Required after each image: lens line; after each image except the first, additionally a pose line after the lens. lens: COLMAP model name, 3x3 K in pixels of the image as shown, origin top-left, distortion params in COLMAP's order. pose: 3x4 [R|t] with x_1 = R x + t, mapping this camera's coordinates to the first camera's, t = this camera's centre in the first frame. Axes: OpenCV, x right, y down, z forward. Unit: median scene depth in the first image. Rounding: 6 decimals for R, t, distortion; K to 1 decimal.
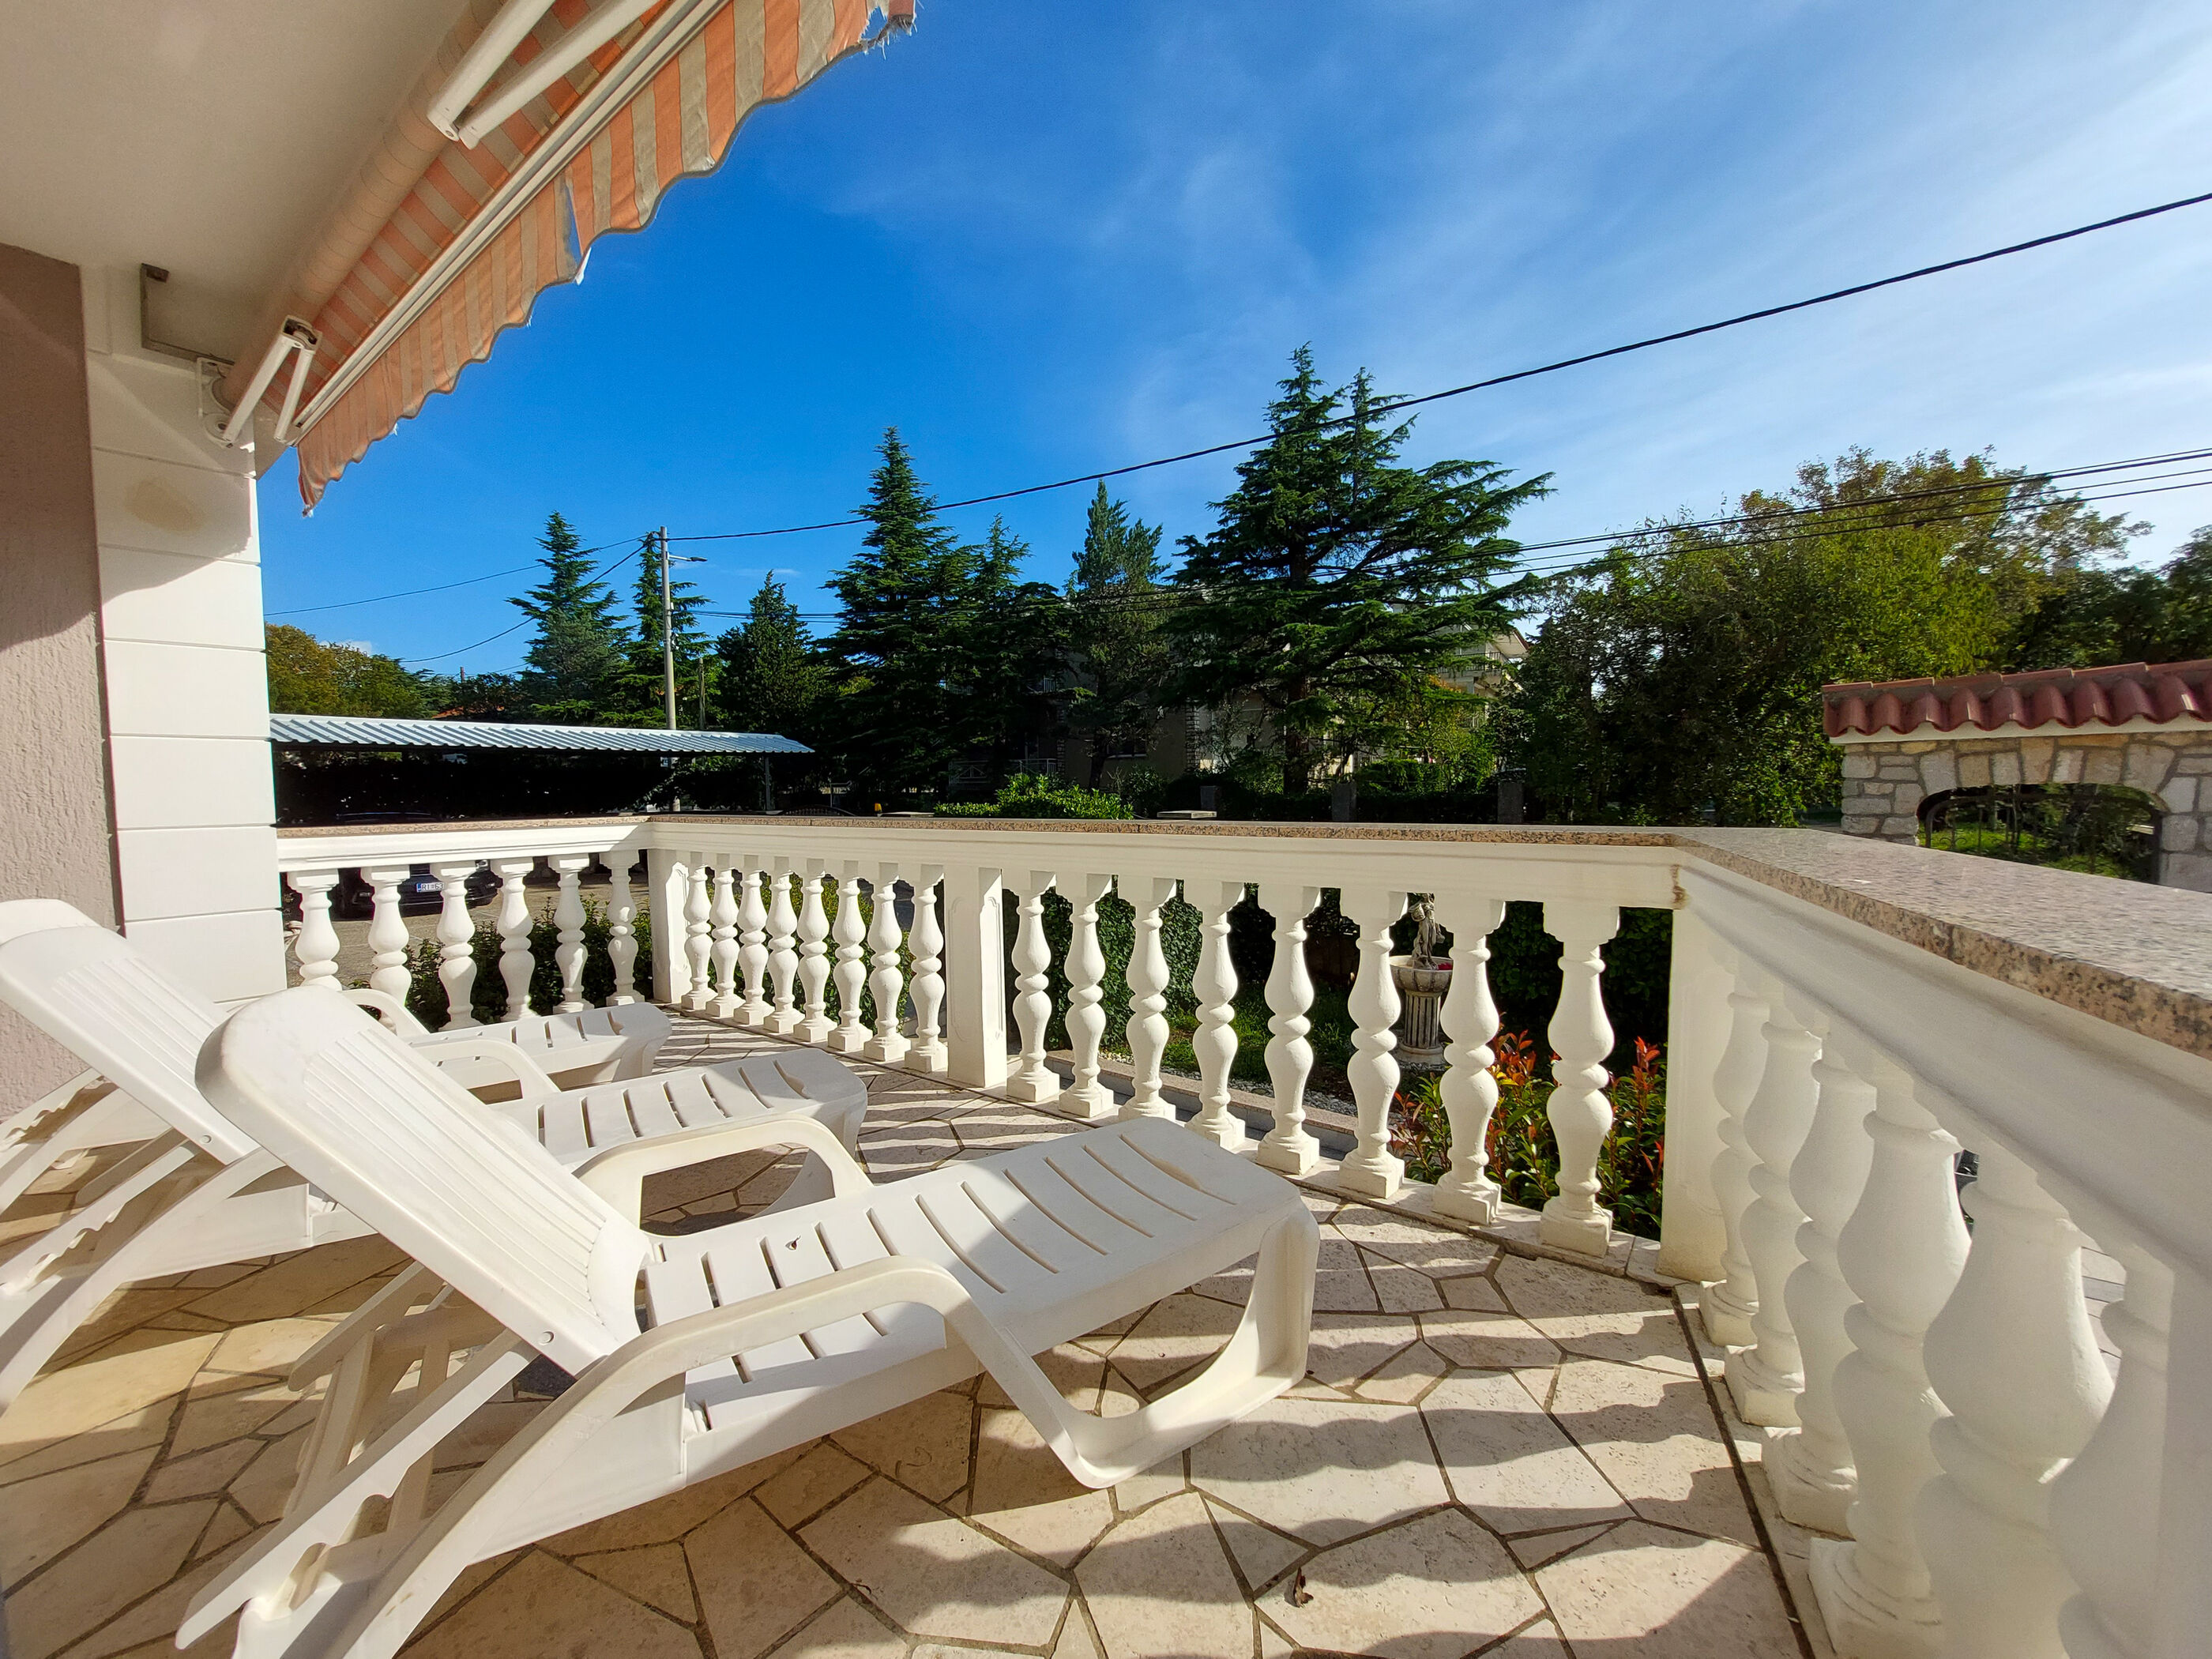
lens RADIAL K [[919.3, 0, 1109.1], [0, 919.3, 845.7], [0, 0, 1]] dist [-0.013035, -0.000793]
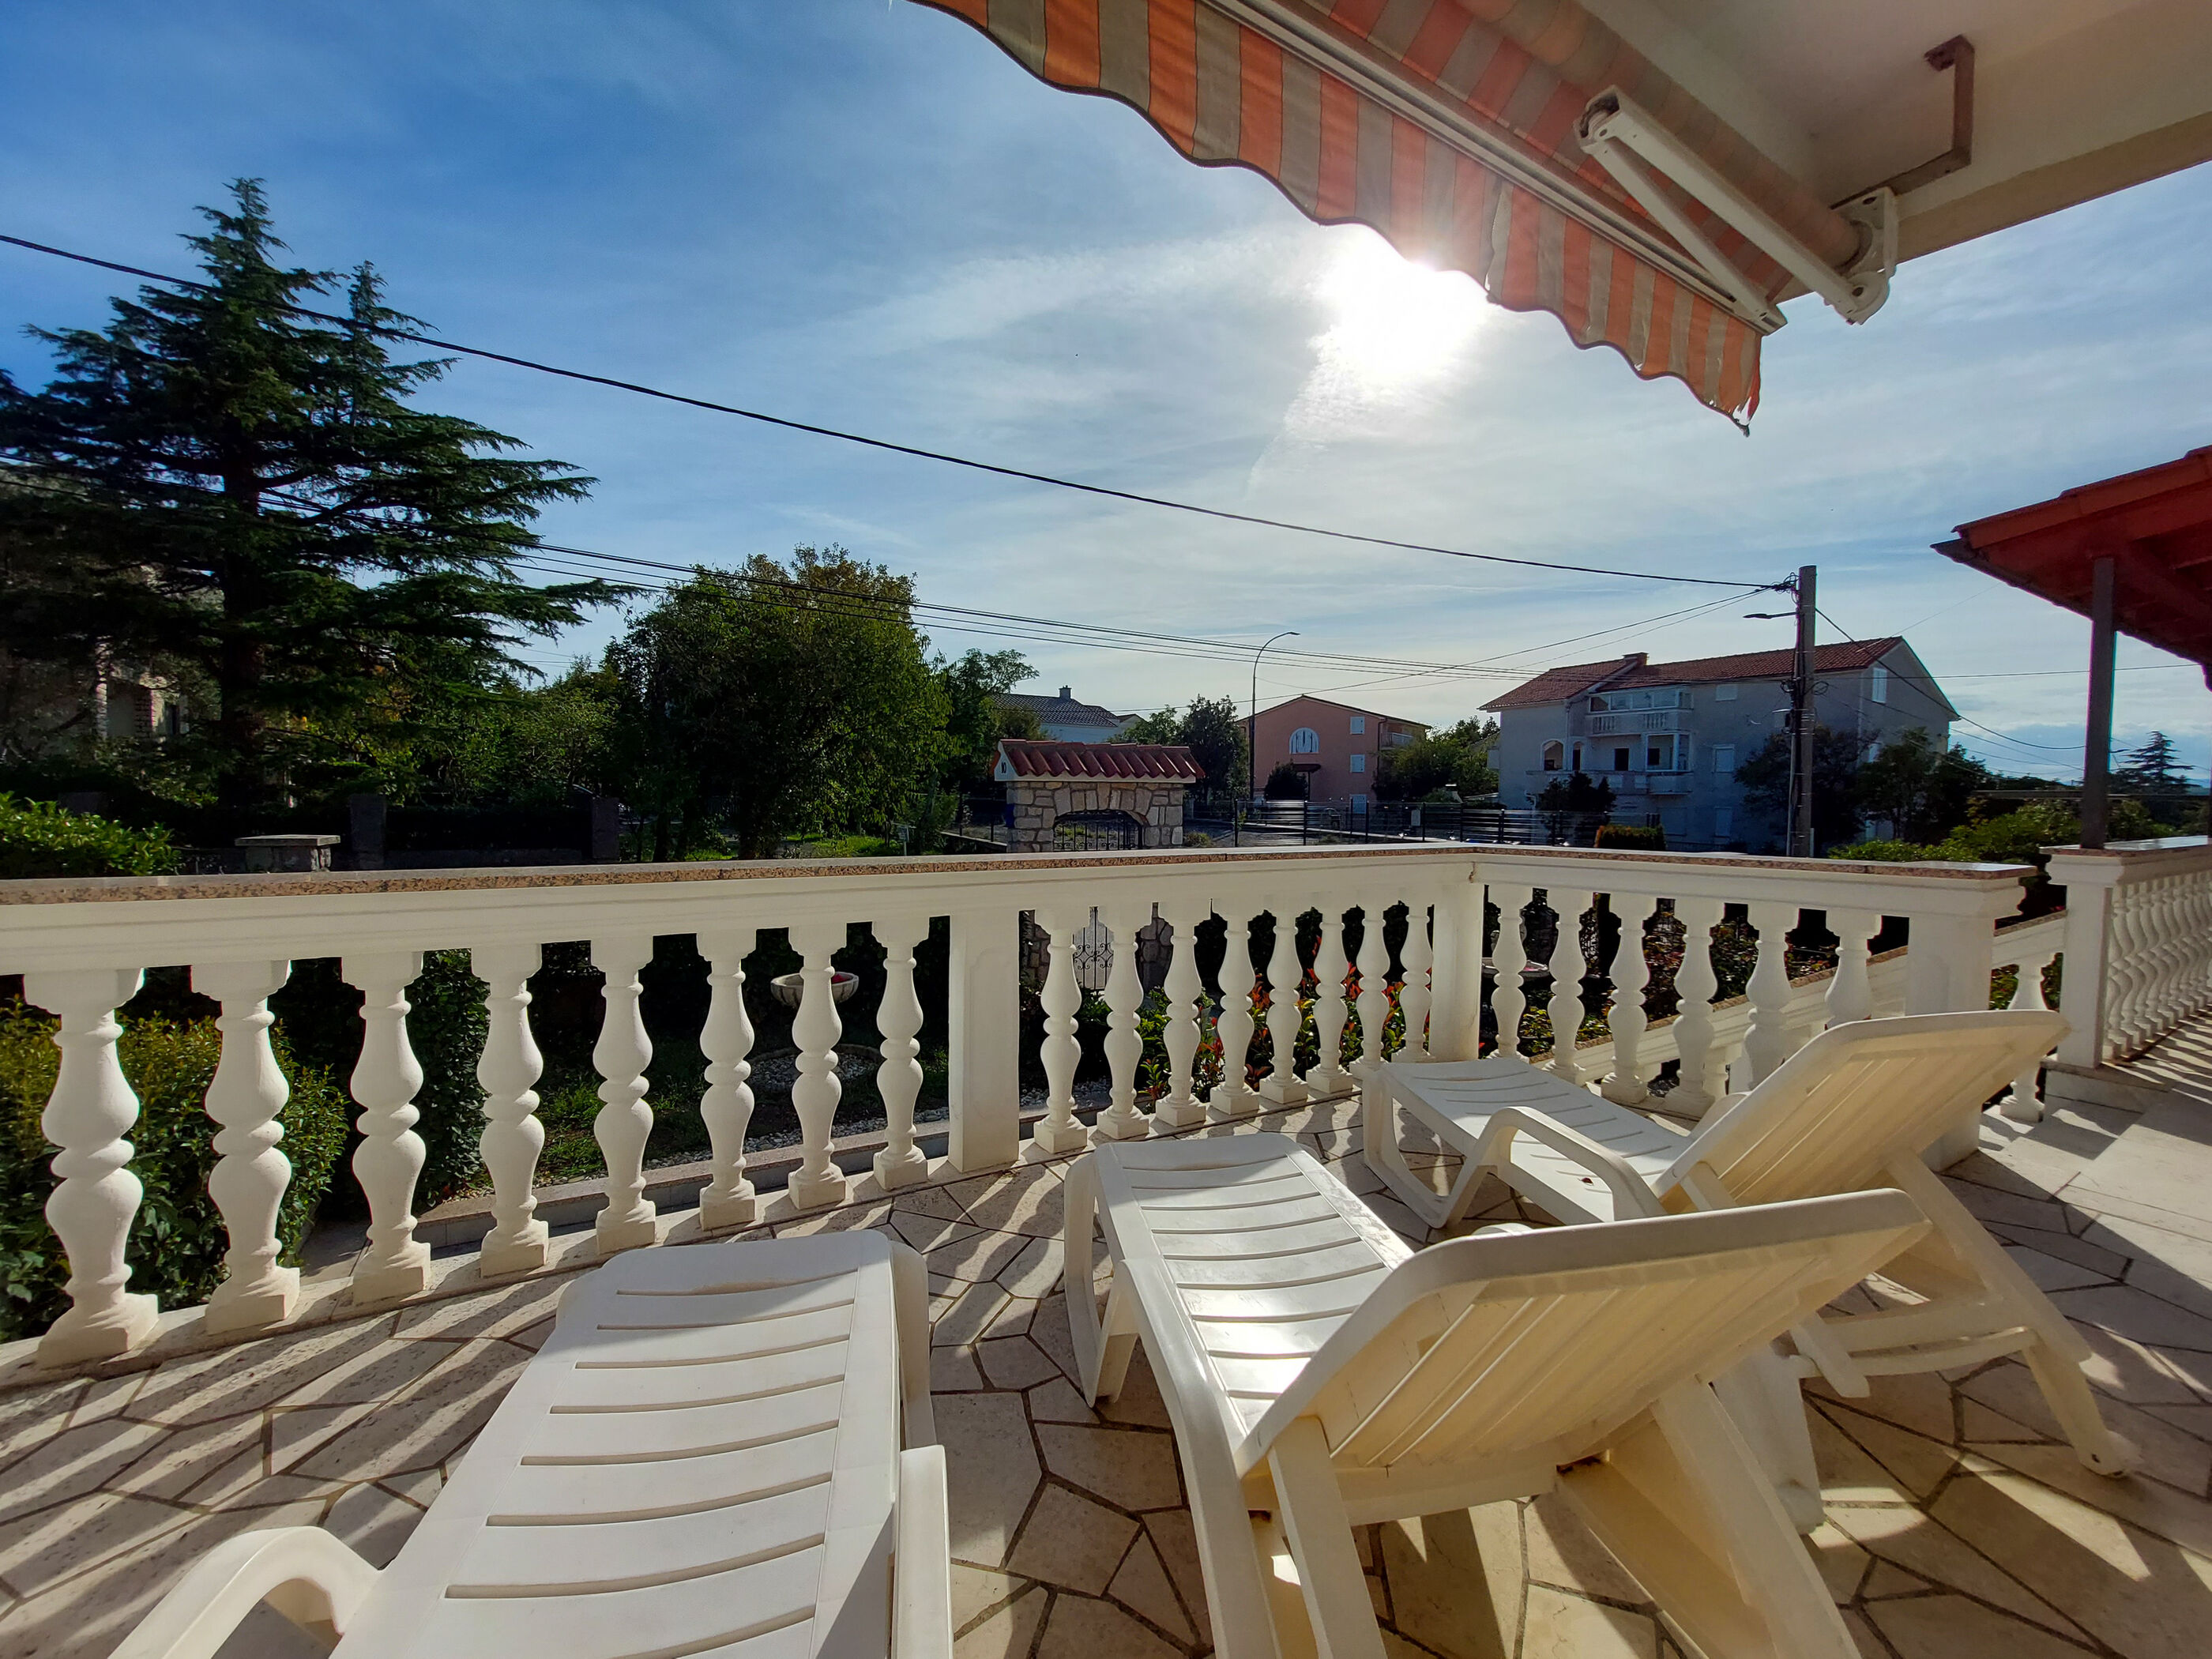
lens RADIAL K [[919.3, 0, 1109.1], [0, 919.3, 845.7], [0, 0, 1]] dist [-0.013035, -0.000793]
pose [[0.352143, -0.033678, 0.935340, -0.238213], [0.043398, 0.998865, 0.019627, -0.013444], [-0.934940, 0.033680, 0.353204, 0.154450]]
